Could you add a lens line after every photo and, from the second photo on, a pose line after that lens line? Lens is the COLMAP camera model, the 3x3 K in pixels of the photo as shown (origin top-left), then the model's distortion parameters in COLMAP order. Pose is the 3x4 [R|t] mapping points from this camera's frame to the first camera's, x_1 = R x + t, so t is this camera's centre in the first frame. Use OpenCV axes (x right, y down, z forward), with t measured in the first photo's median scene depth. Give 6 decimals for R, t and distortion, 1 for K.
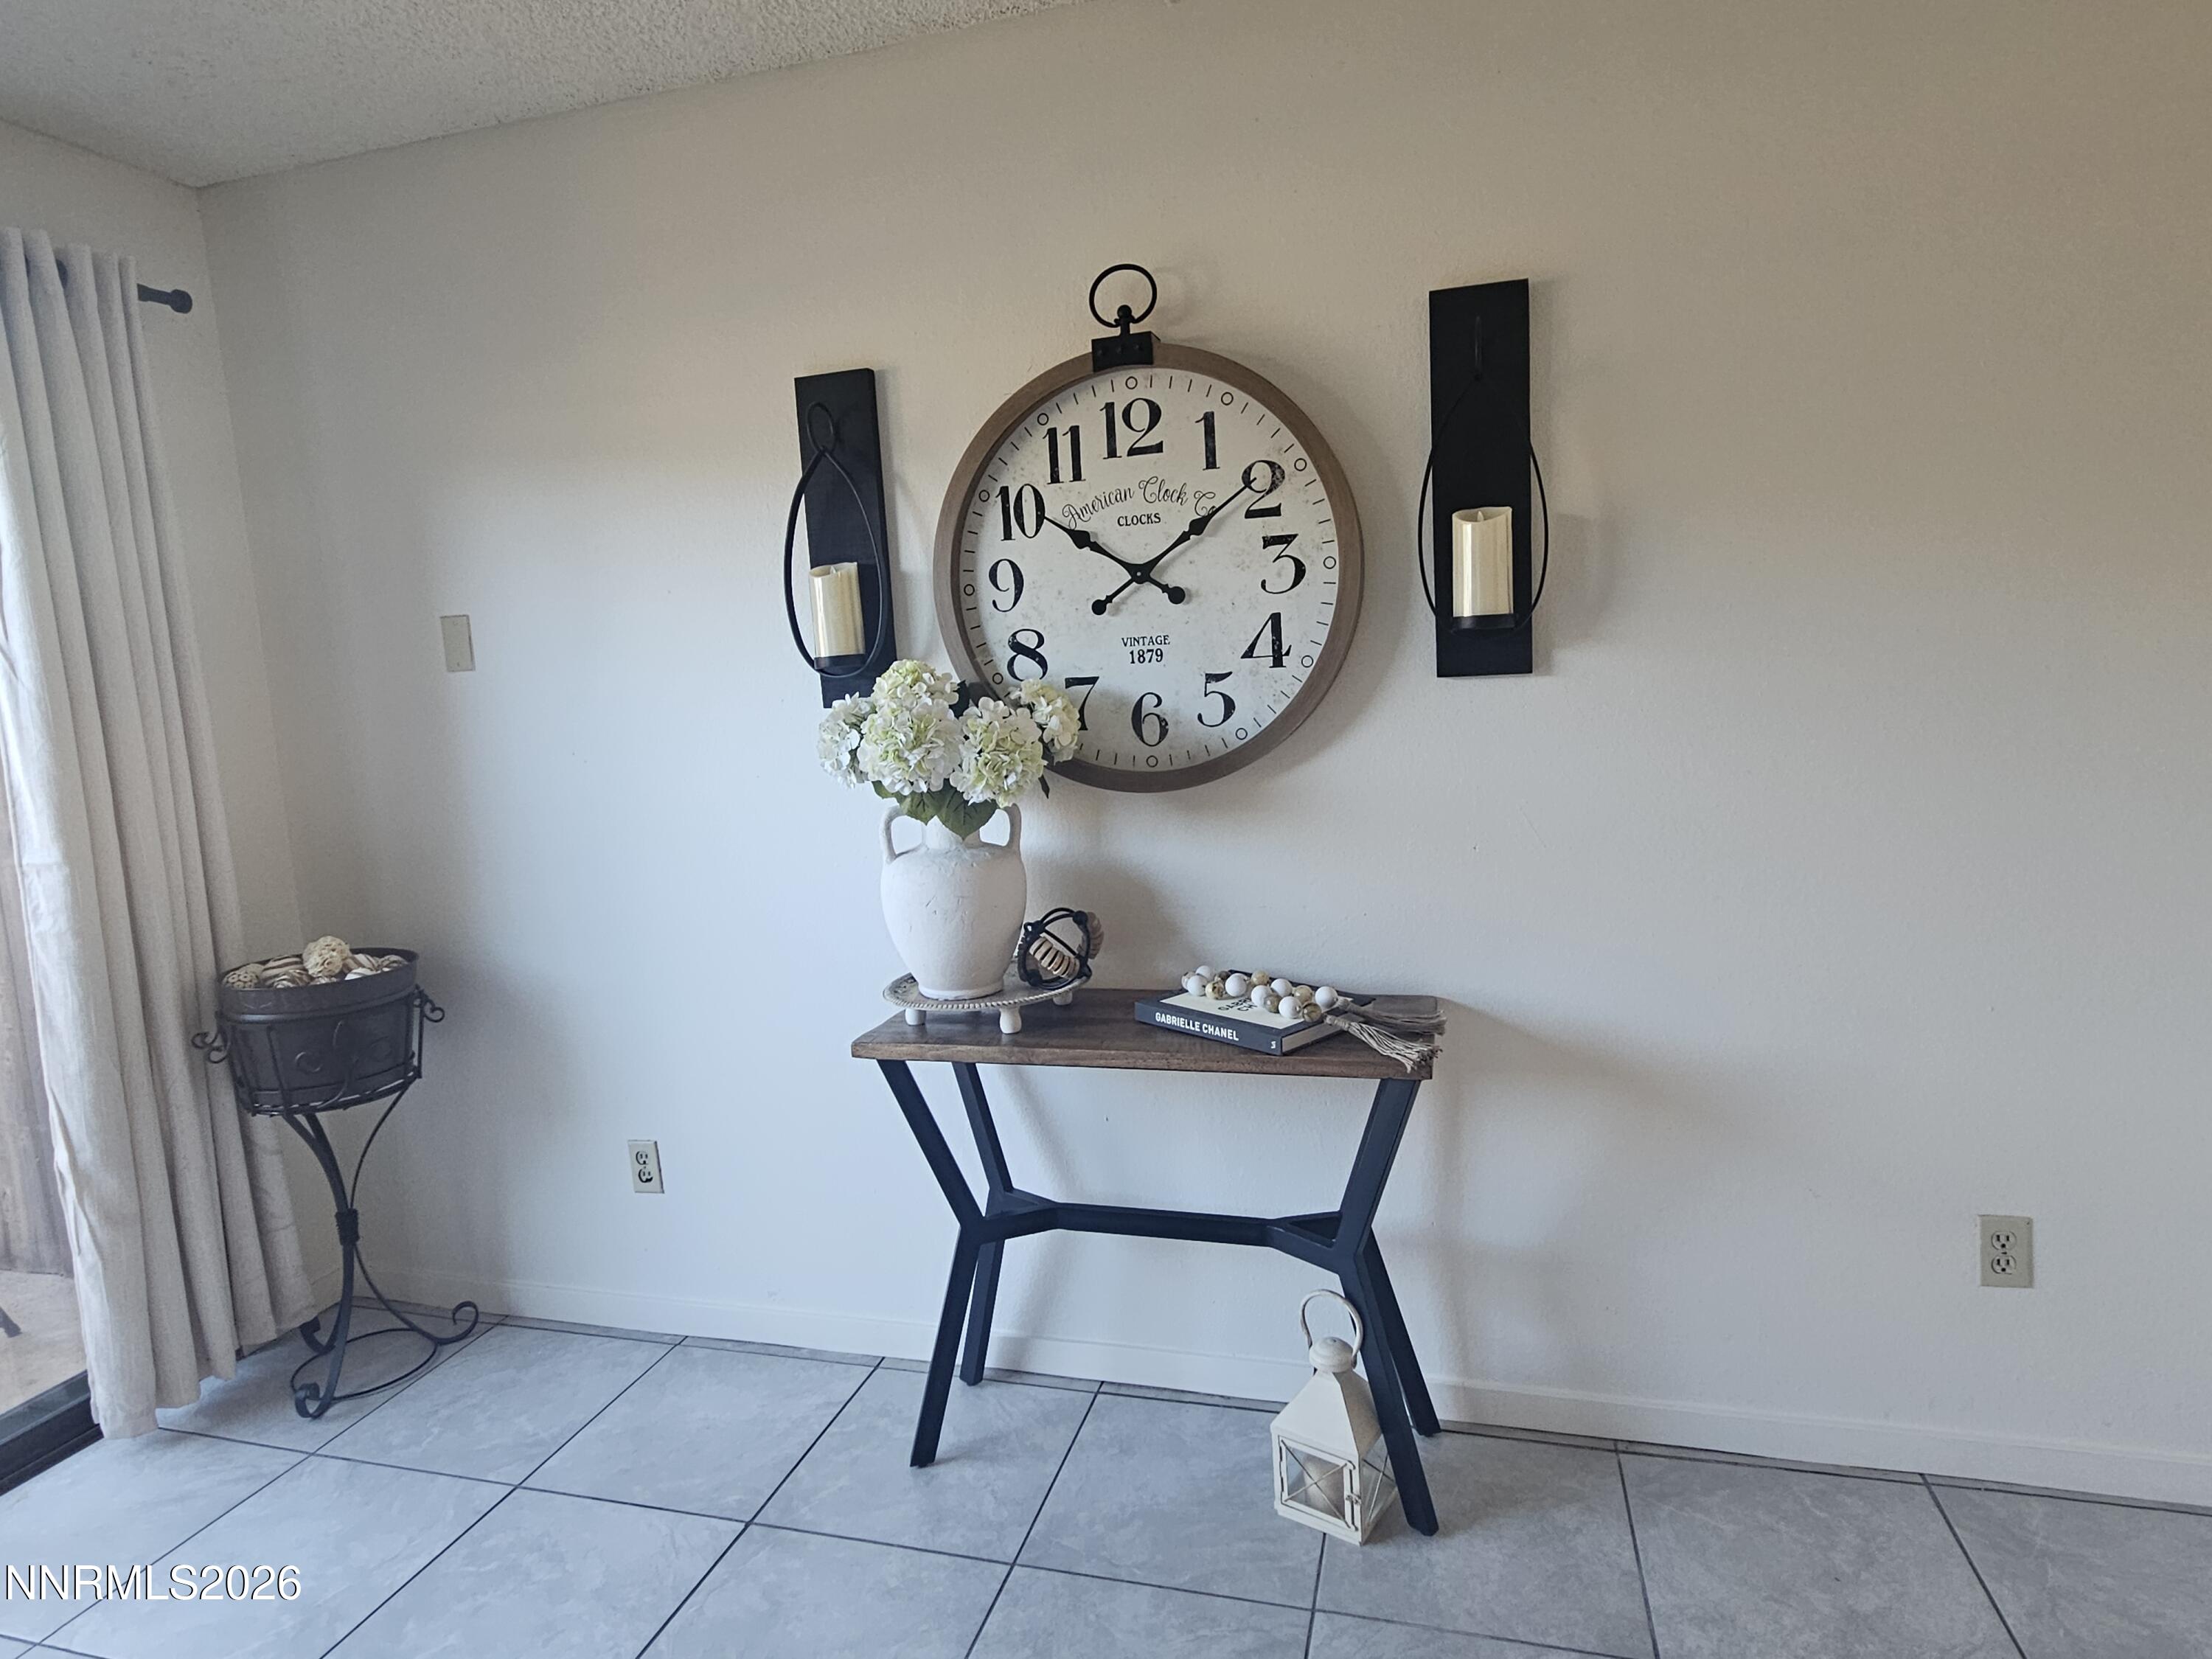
lens RADIAL K [[1241.3, 0, 1106.4], [0, 1241.3, 817.7], [0, 0, 1]] dist [-0.002671, 0.002238]
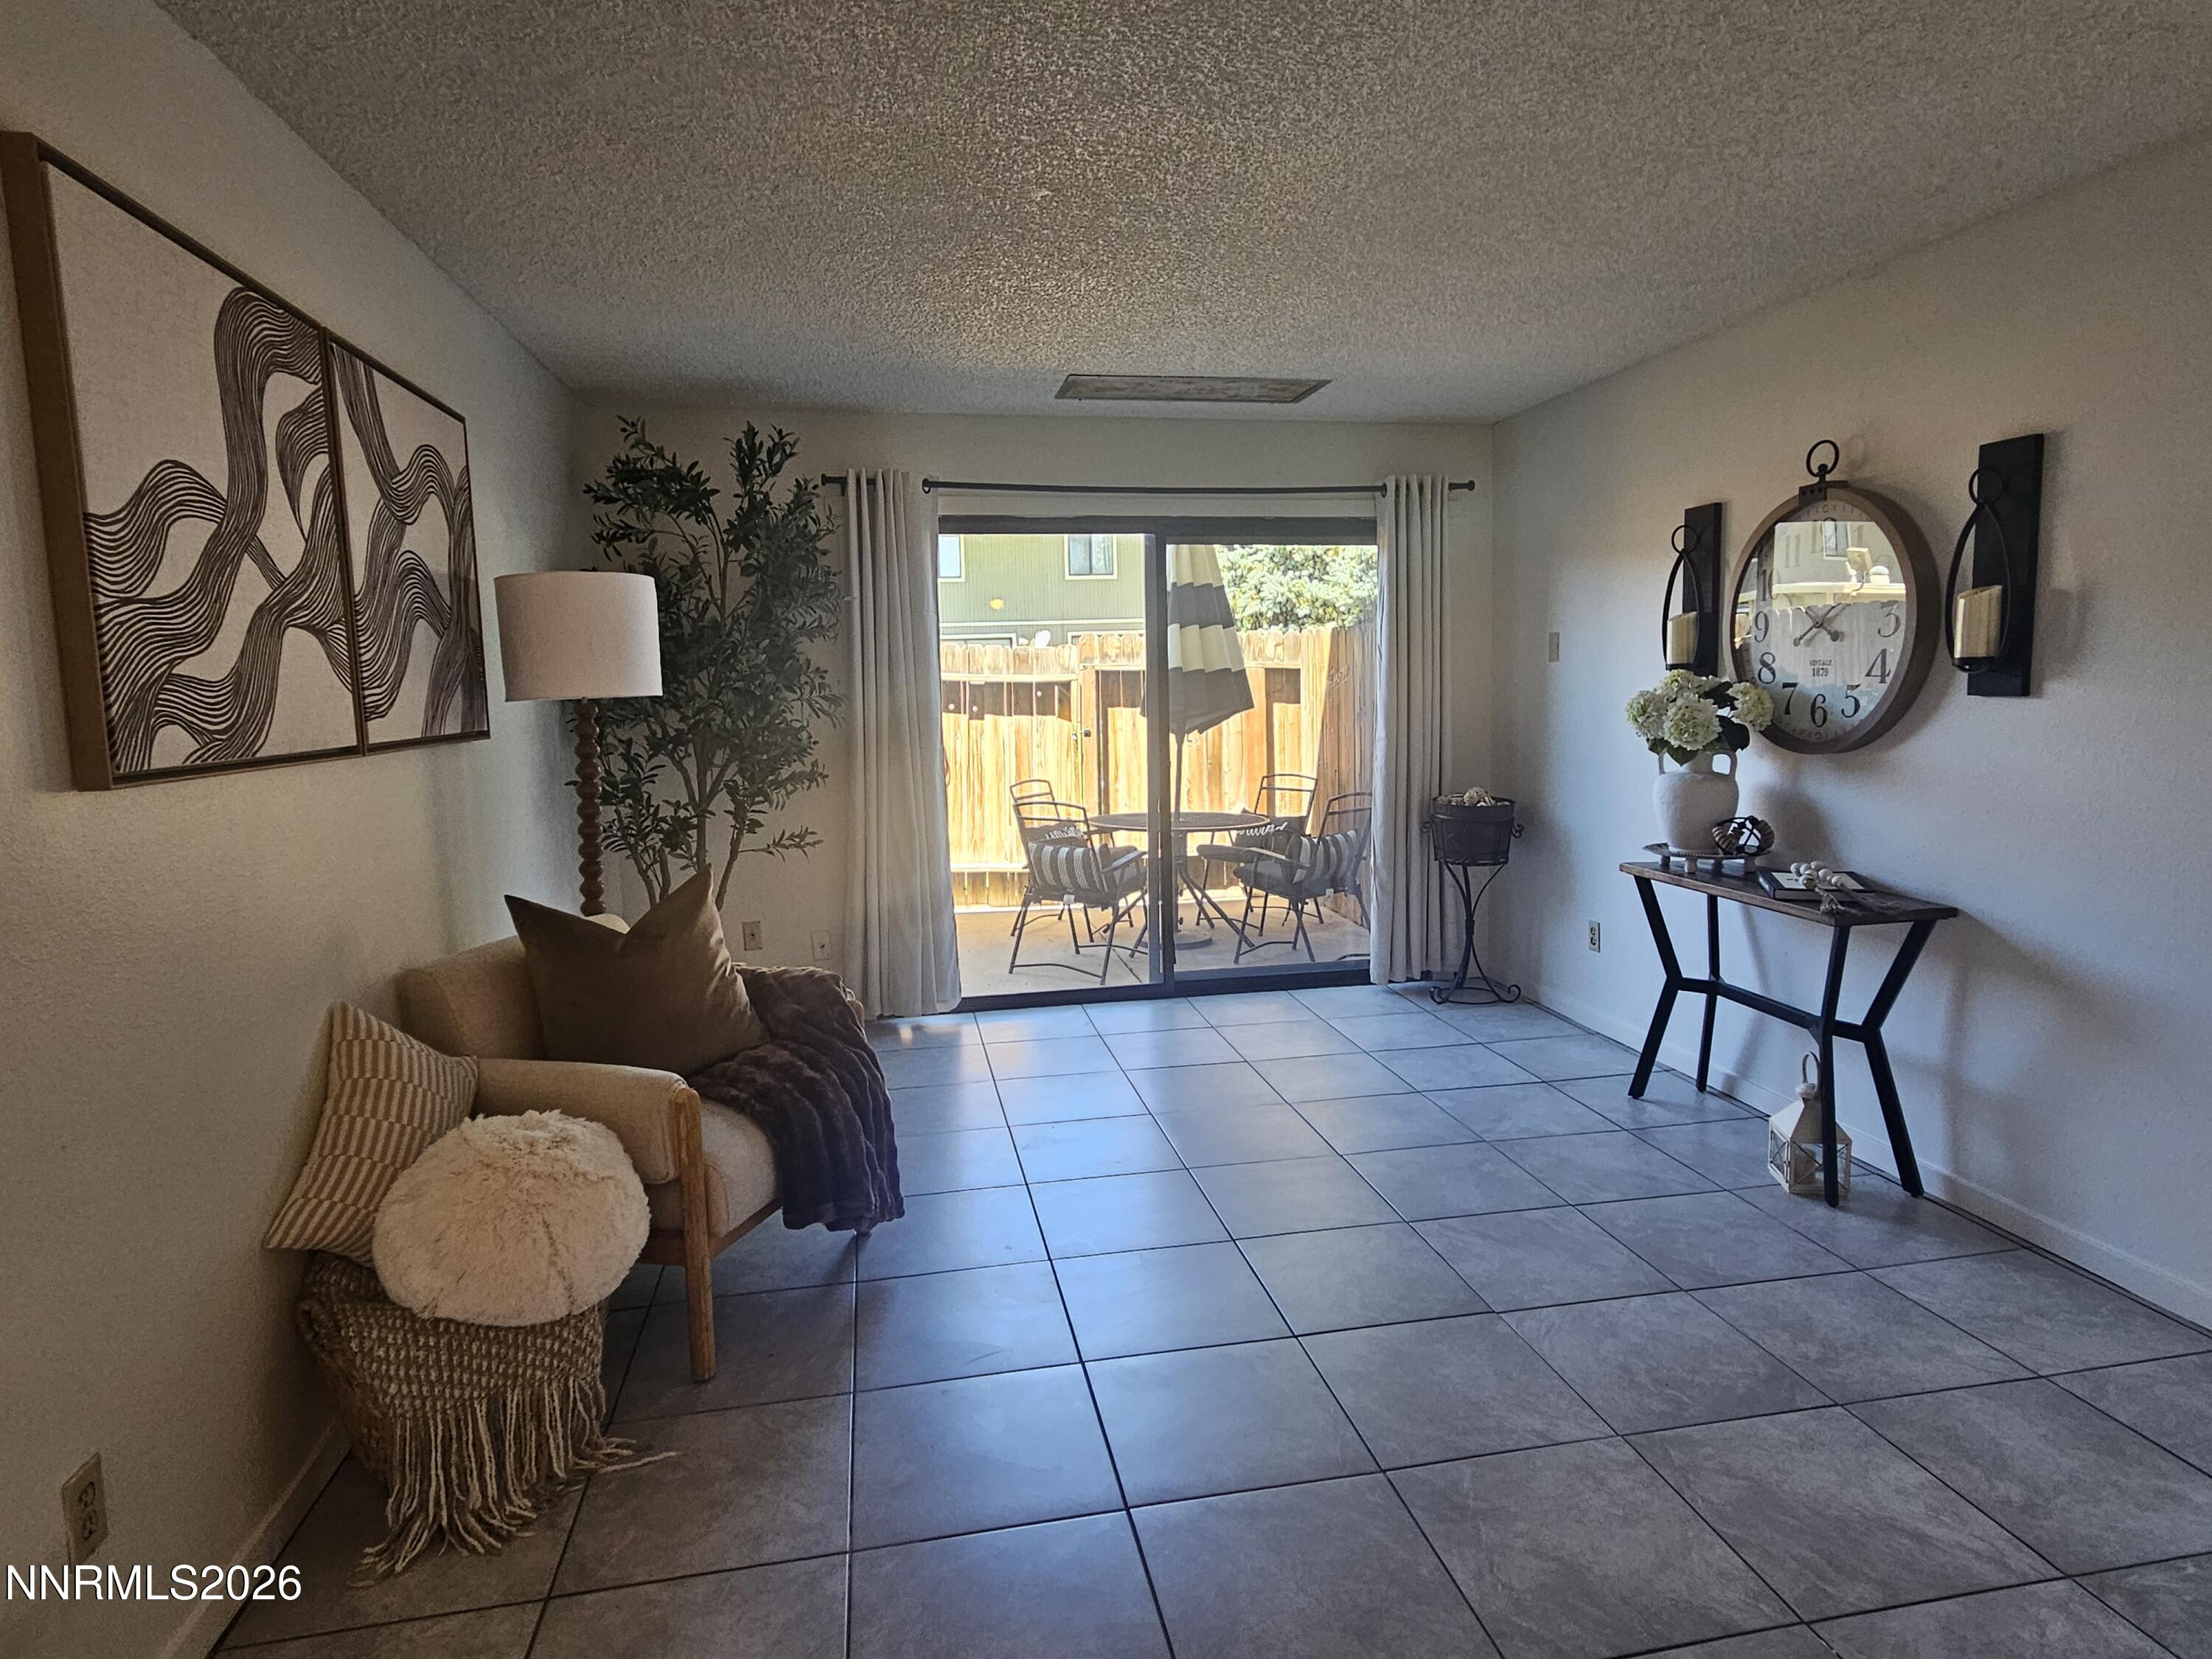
lens RADIAL K [[1241.3, 0, 1113.9], [0, 1241.3, 817.7], [0, 0, 1]] dist [-0.002671, 0.002238]
pose [[0.451551, 0.147467, -0.879975, 1.098144], [-0.113666, 0.987719, 0.107196, -0.008284], [0.884975, 0.051619, 0.462768, -0.594665]]
